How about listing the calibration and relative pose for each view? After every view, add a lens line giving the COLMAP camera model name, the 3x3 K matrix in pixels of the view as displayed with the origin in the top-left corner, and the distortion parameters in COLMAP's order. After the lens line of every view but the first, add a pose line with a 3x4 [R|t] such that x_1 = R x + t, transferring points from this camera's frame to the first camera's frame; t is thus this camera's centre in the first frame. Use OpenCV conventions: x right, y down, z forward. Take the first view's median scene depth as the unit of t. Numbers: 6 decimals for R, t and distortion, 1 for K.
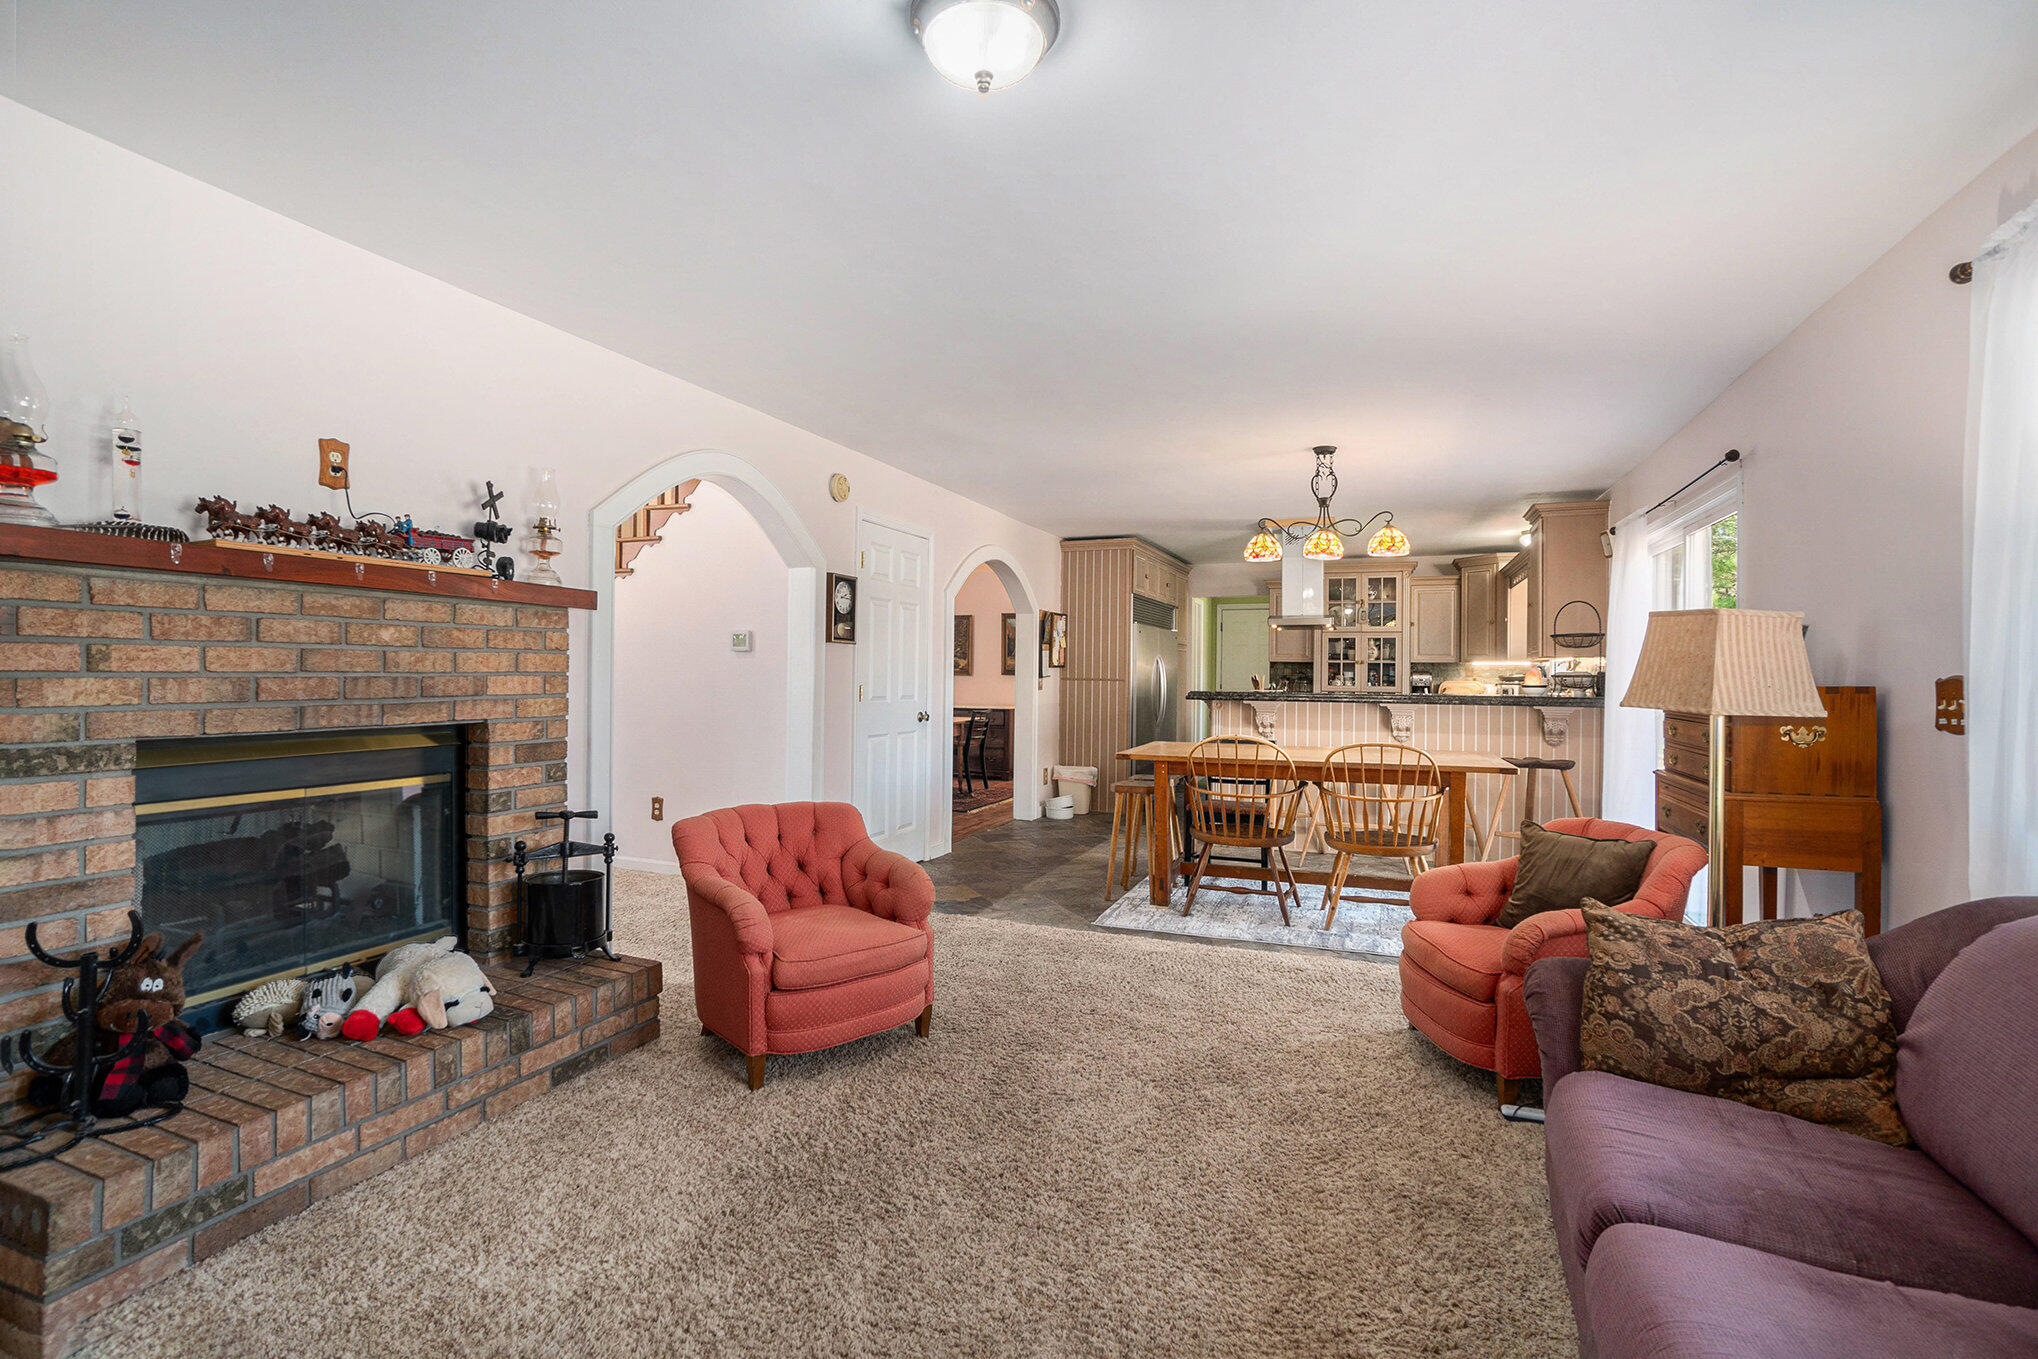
lens RADIAL K [[946.7, 0, 1017.7], [0, 946.7, 676.5], [0, 0, 1]] dist [-0.024784, 0.001216]
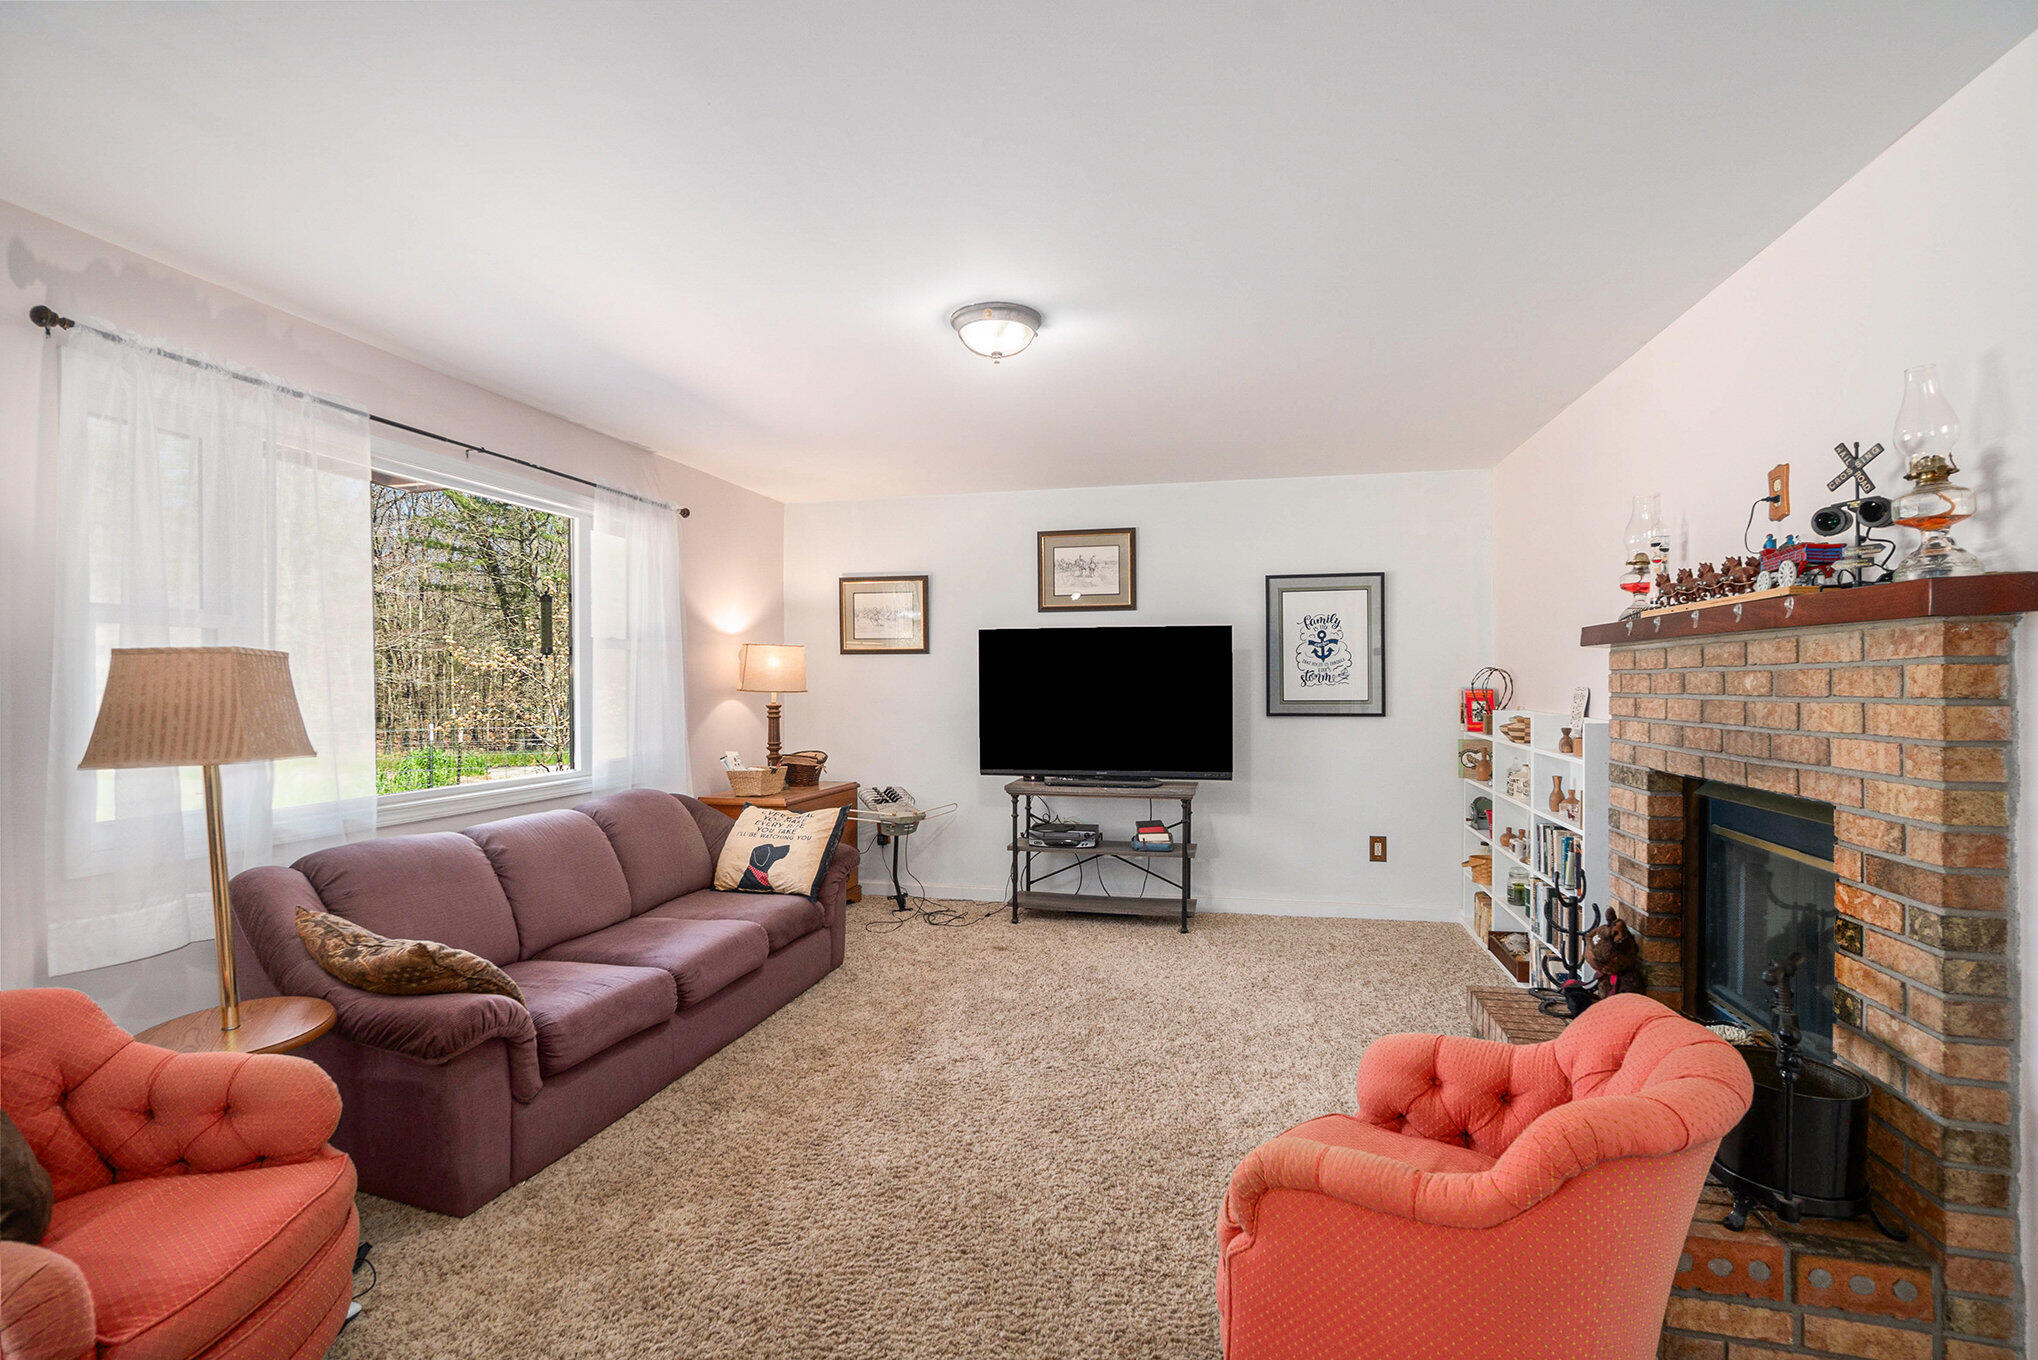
lens RADIAL K [[946.7, 0, 1017.0], [0, 946.7, 685.0], [0, 0, 1]] dist [-0.024784, 0.001216]
pose [[-0.987504, -0.007566, -0.157413, 0.111210], [-0.008557, 0.999948, 0.005615, -0.036568], [0.157362, 0.006891, -0.987517, 1.543706]]
